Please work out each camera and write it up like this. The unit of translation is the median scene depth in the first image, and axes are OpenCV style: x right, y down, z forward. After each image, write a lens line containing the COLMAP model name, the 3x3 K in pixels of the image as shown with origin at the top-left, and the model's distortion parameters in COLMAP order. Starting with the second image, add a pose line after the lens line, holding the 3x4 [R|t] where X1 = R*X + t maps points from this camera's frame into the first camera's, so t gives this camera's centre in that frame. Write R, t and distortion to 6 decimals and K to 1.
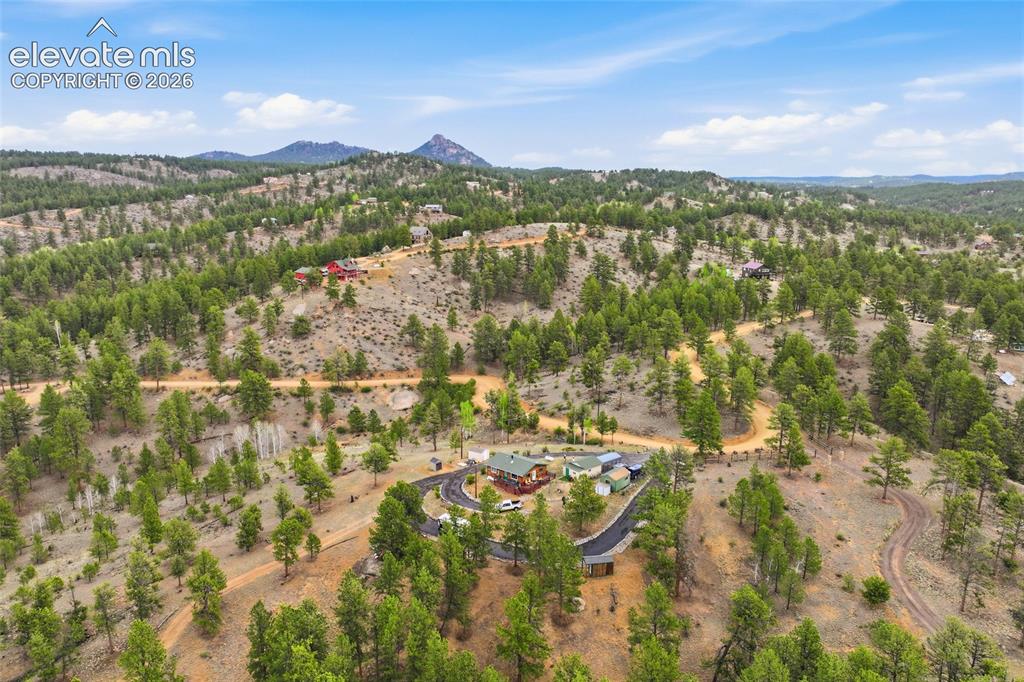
lens RADIAL K [[706.6, 0, 512.0], [0, 706.6, 341.0], [0, 0, 1]] dist [-0.001765, -0.002080]
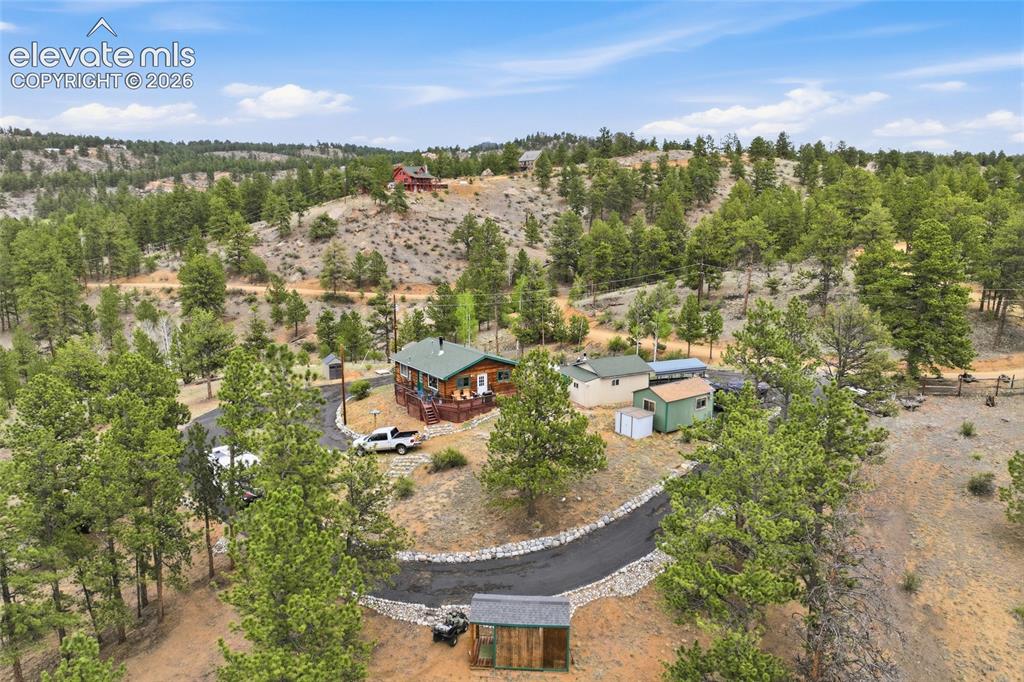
lens RADIAL K [[731.3, 0, 512.0], [0, 731.3, 341.0], [0, 0, 1]] dist [-0.002721, 0.000104]
pose [[0.972510, 0.050703, -0.227276, 0.078624], [-0.050043, 0.998709, 0.008669, 0.084912], [0.227422, 0.002942, 0.973792, 0.306046]]
